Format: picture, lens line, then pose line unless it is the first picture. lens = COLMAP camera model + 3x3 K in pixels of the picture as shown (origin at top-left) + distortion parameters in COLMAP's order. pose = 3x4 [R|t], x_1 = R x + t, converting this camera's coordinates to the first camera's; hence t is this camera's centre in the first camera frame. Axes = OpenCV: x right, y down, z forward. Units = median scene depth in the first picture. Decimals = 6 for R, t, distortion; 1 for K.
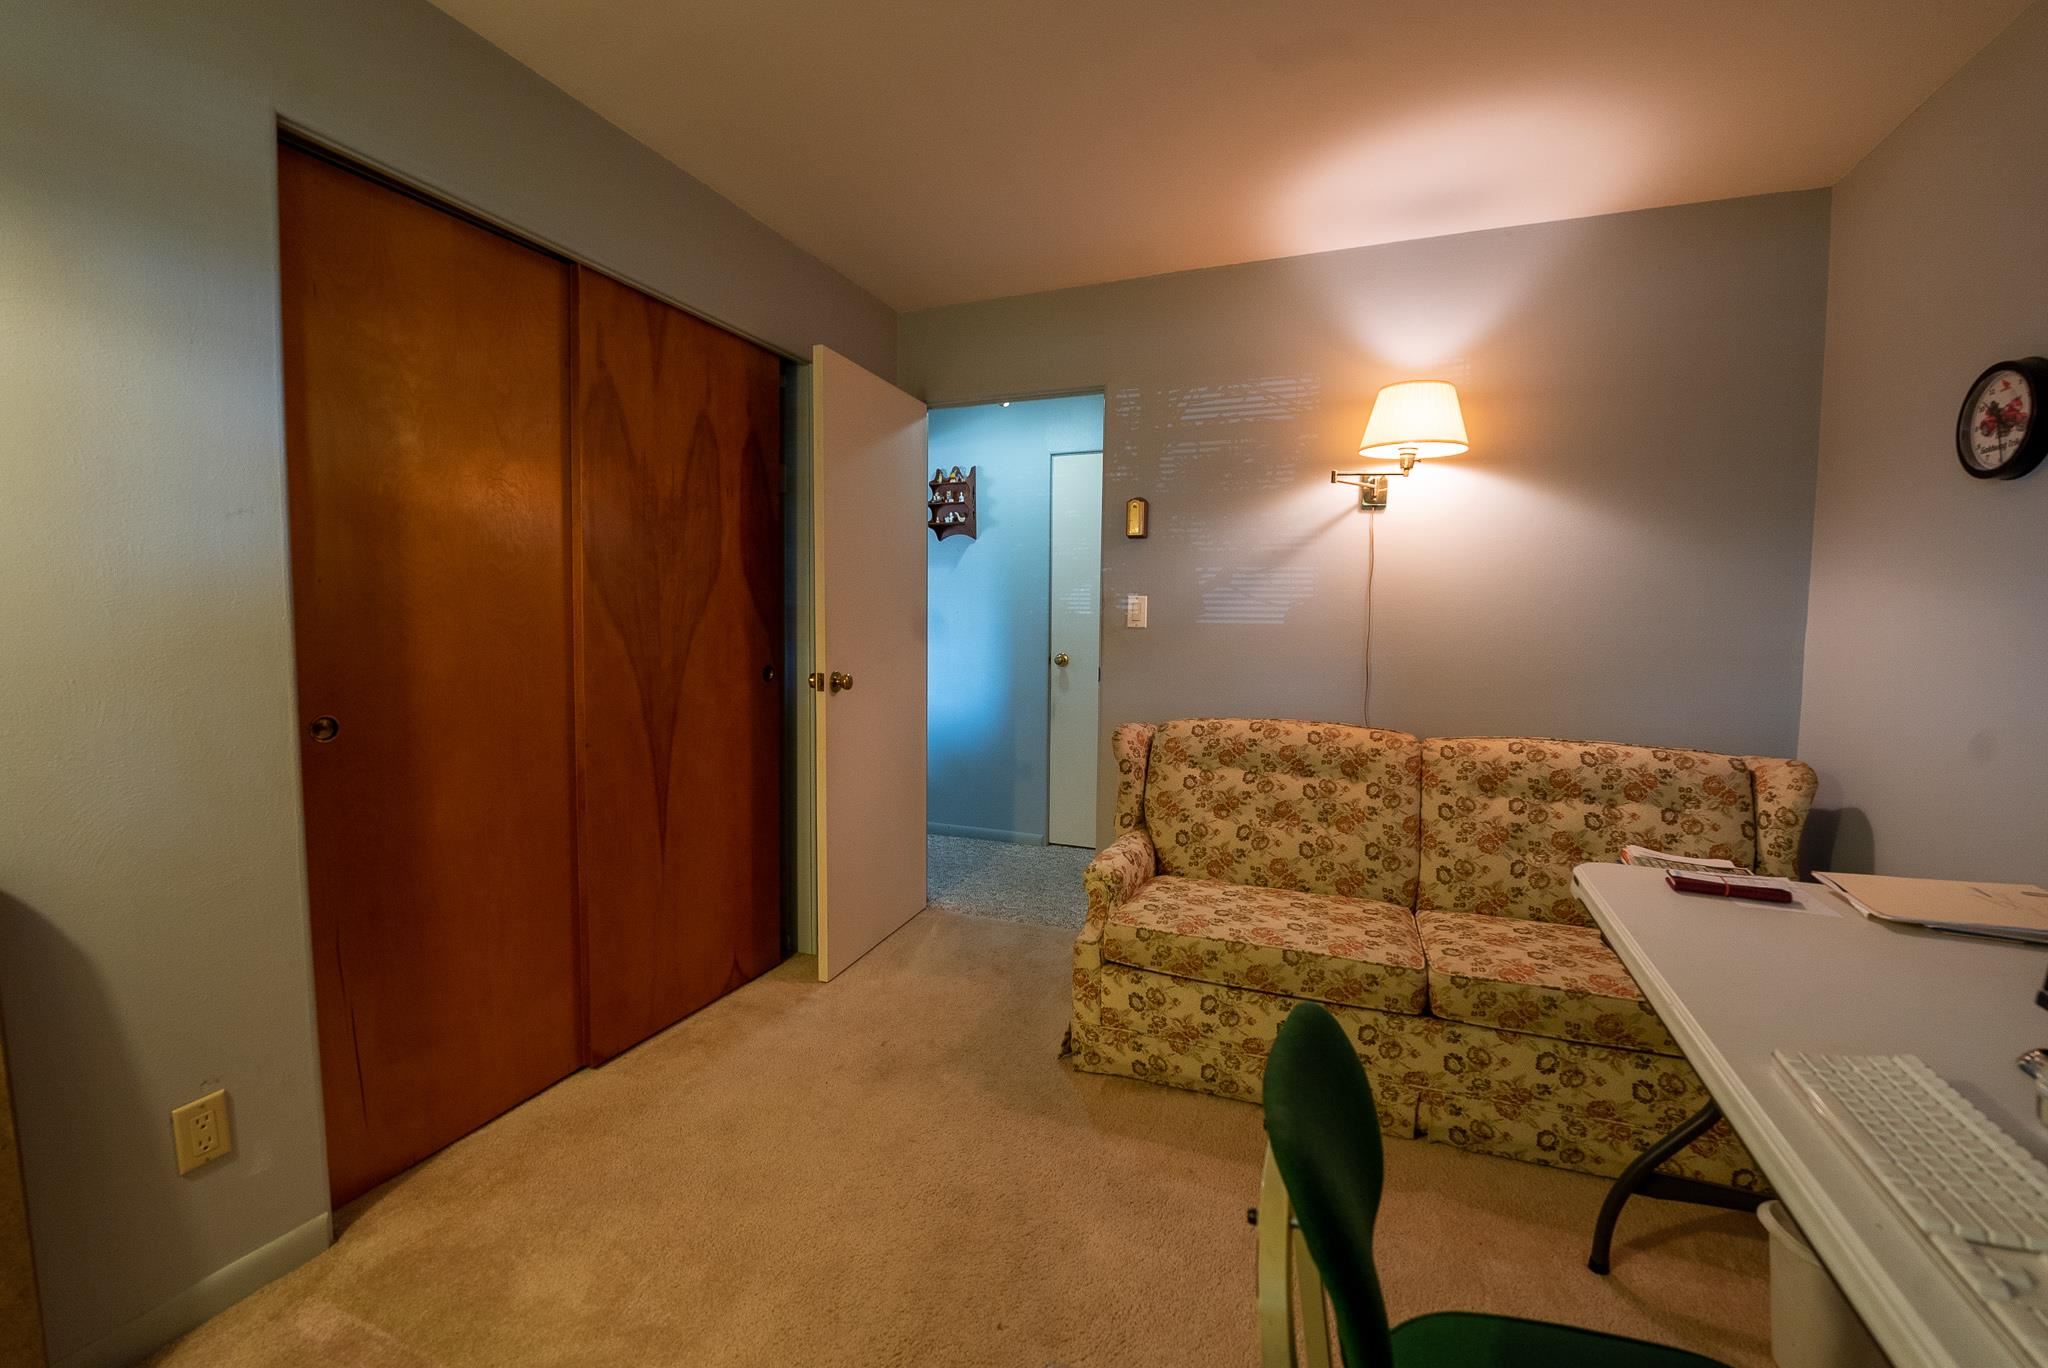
lens RADIAL K [[842.9, 0, 1027.7], [0, 842.9, 682.6], [0, 0, 1]] dist [-0.027744, 0.002416]
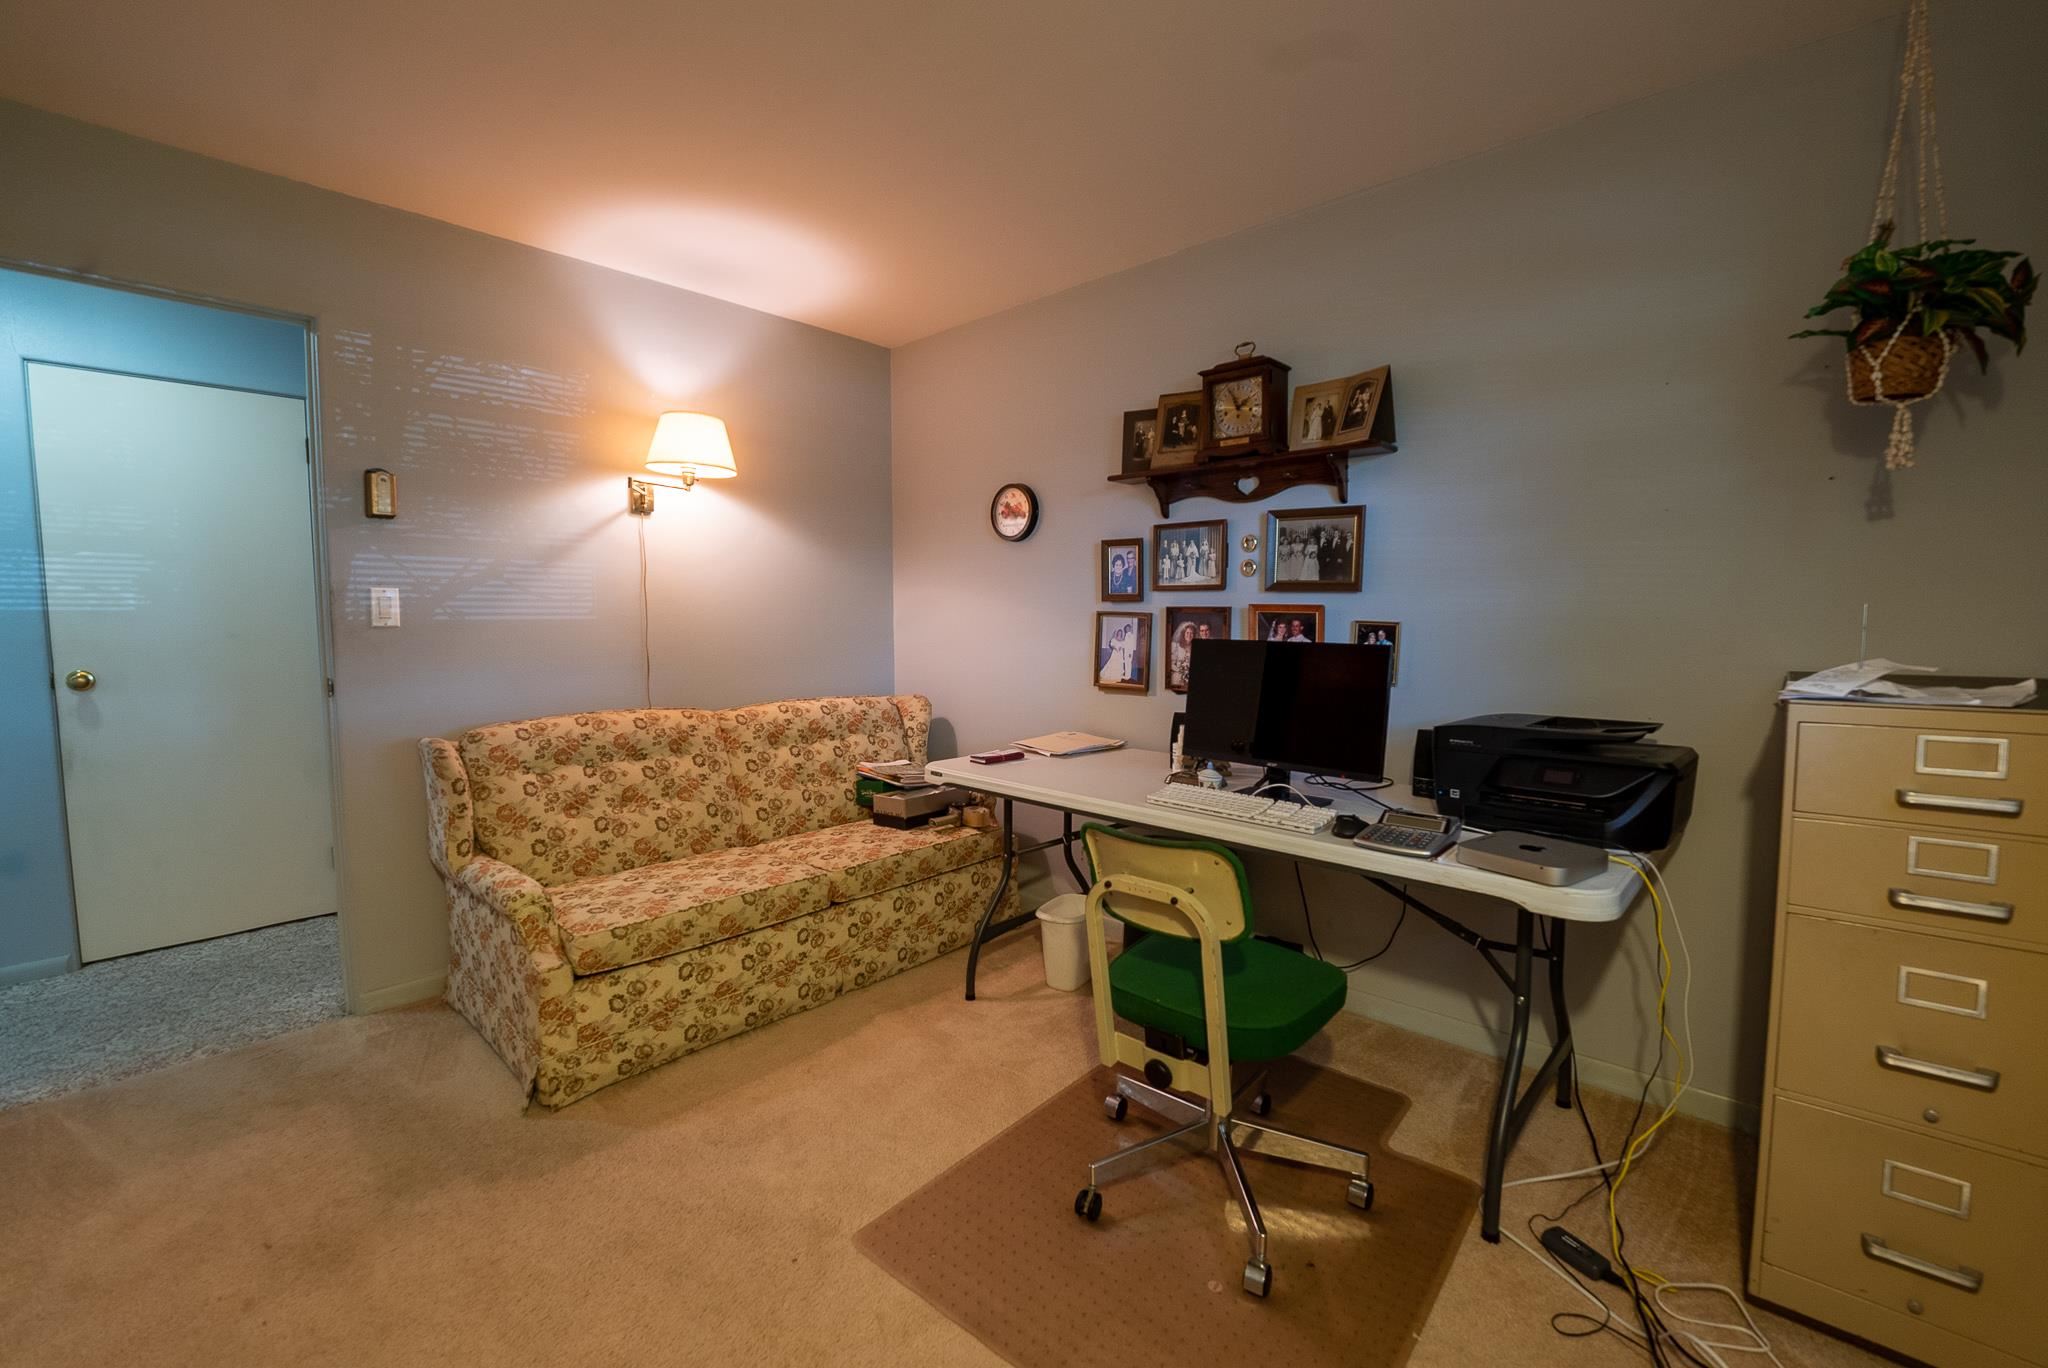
lens RADIAL K [[842.9, 0, 984.8], [0, 842.9, 692.7], [0, 0, 1]] dist [-0.027744, 0.002416]
pose [[0.374187, -0.099464, 0.922004, -0.528952], [0.069877, 0.994429, 0.078918, -0.031018], [-0.924717, 0.034897, 0.379053, 0.186907]]
